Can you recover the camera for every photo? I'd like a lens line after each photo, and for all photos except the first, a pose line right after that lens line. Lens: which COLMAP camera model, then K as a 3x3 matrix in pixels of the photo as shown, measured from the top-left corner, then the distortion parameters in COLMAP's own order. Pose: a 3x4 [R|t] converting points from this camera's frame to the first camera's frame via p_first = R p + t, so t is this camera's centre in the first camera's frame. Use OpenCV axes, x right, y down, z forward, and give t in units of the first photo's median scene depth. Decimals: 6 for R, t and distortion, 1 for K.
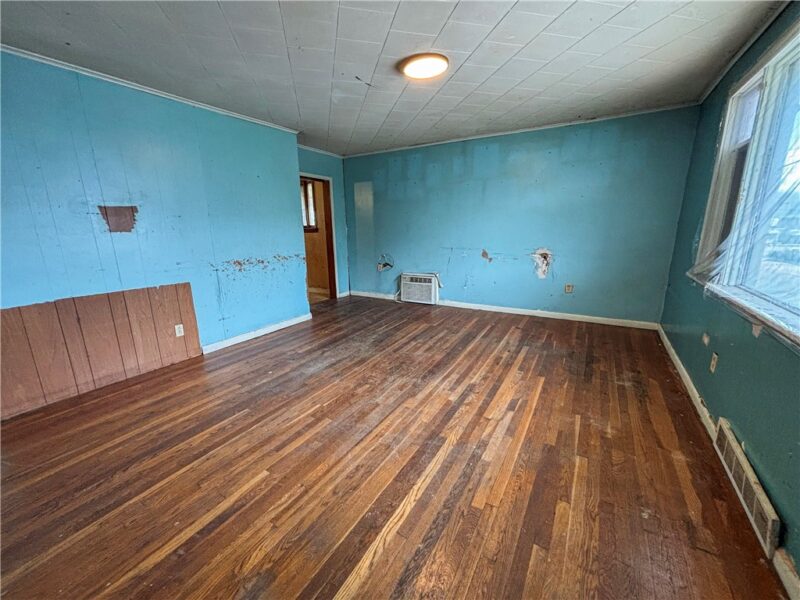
lens RADIAL K [[325.4, 0, 399.9], [0, 325.4, 299.1], [0, 0, 1]] dist [-0.000844, 0.000039]
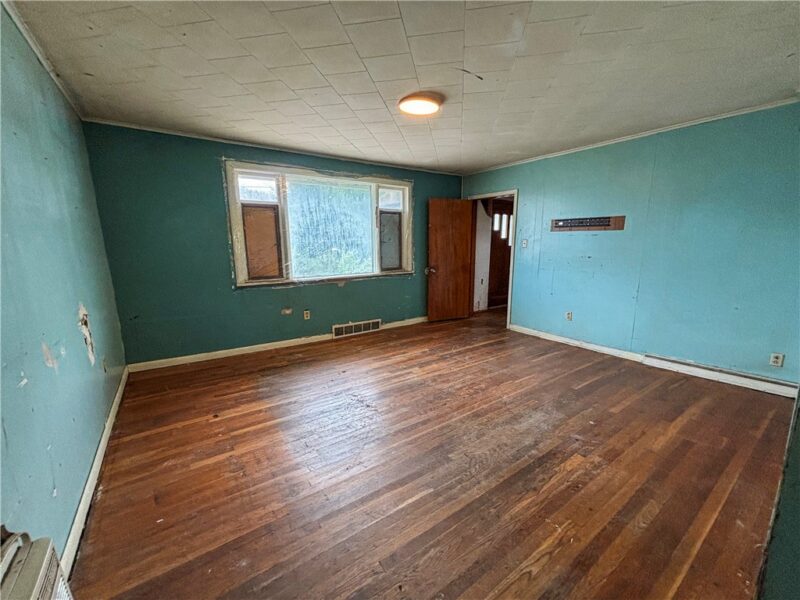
lens RADIAL K [[325.4, 0, 397.9], [0, 325.4, 300.0], [0, 0, 1]] dist [-0.000844, 0.000039]
pose [[-0.915265, -0.047809, 0.400005, -0.296536], [0.113412, 0.922194, 0.369723, -0.466235], [-0.386558, 0.383760, -0.838630, 1.980393]]
